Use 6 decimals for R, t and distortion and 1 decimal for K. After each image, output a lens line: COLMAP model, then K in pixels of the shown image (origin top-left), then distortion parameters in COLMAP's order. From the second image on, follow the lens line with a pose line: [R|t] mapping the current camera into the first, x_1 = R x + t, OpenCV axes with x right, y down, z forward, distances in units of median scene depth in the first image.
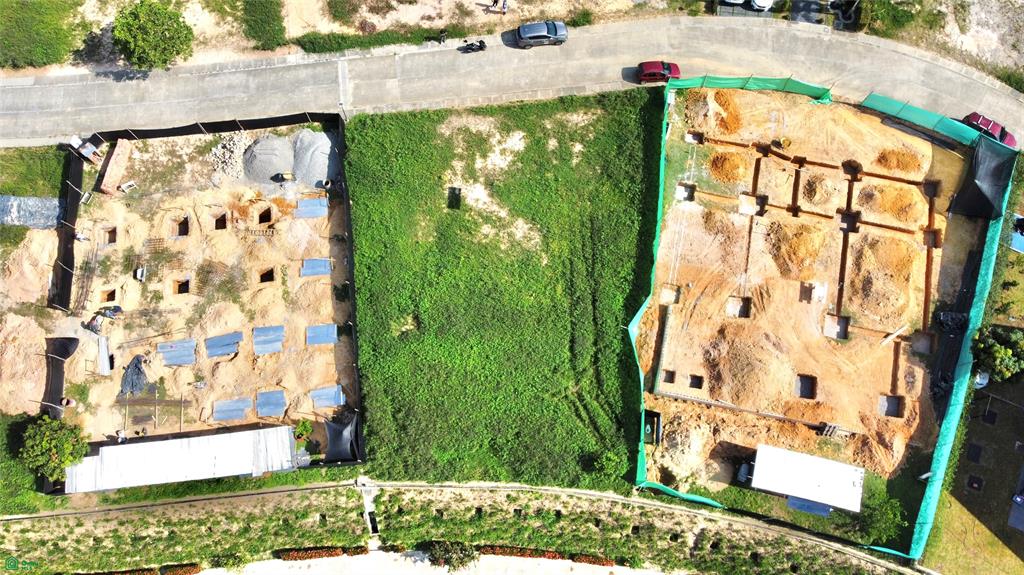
lens RADIAL K [[787.4, 0, 512.0], [0, 787.4, 287.5], [0, 0, 1]] dist [-0.009572, -0.004830]
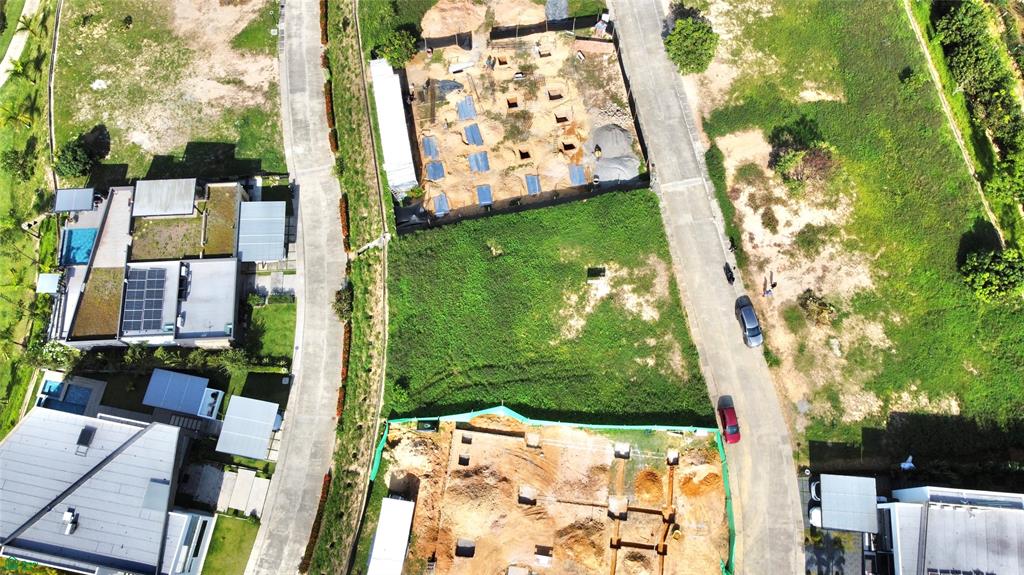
lens RADIAL K [[787.4, 0, 512.0], [0, 787.4, 287.5], [0, 0, 1]] dist [-0.009572, -0.004830]
pose [[0.078482, 0.947130, -0.311104, 0.353731], [-0.955242, 0.160730, 0.248350, -0.306944], [0.285224, 0.277688, 0.917353, -0.236454]]
